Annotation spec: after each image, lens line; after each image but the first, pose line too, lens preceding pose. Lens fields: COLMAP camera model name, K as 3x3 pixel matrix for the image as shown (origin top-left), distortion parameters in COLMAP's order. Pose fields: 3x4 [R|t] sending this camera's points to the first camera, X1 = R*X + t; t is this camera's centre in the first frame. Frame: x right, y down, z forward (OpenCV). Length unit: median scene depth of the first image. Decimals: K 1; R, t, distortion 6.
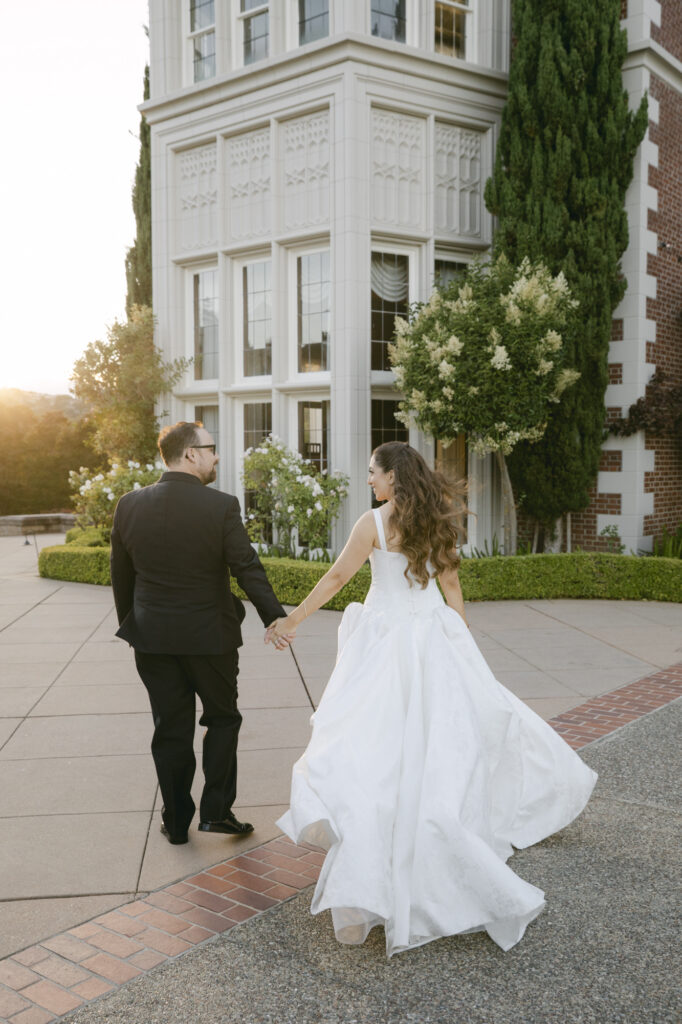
lens RADIAL K [[1019.7, 0, 341.0], [0, 1019.7, 512.0], [0, 0, 1]] dist [-0.009632, -0.006043]
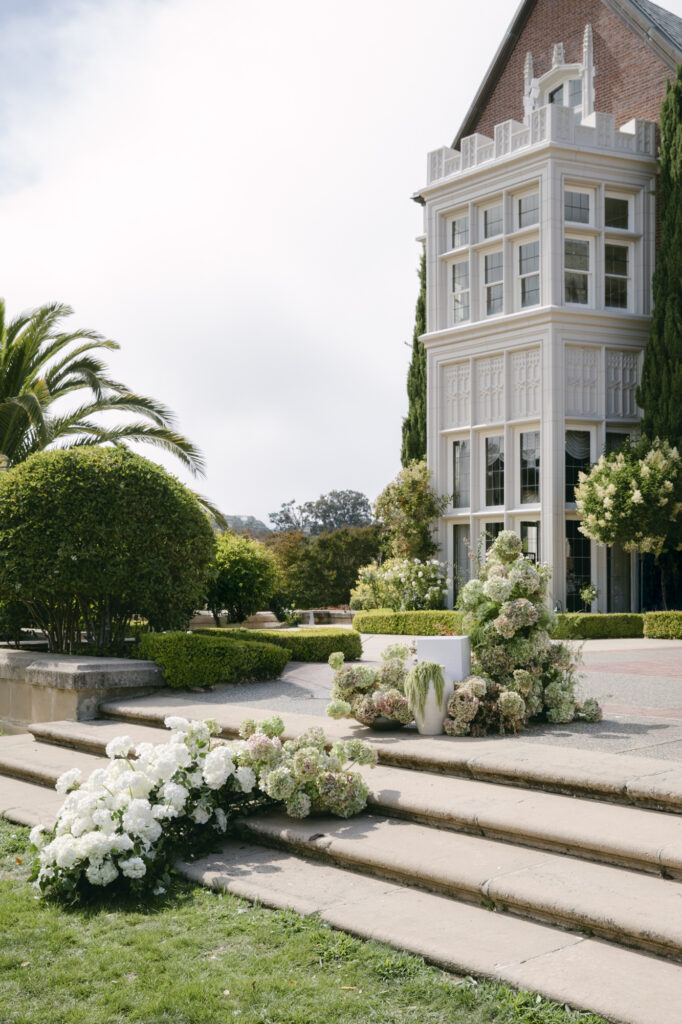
lens RADIAL K [[1204.4, 0, 341.0], [0, 1204.4, 512.0], [0, 0, 1]] dist [0.021919, 0.020067]
pose [[0.983143, -0.005887, -0.182742, 0.029126], [-0.015314, 0.993318, -0.114389, 0.110361], [0.182195, 0.115259, 0.976484, -1.014715]]
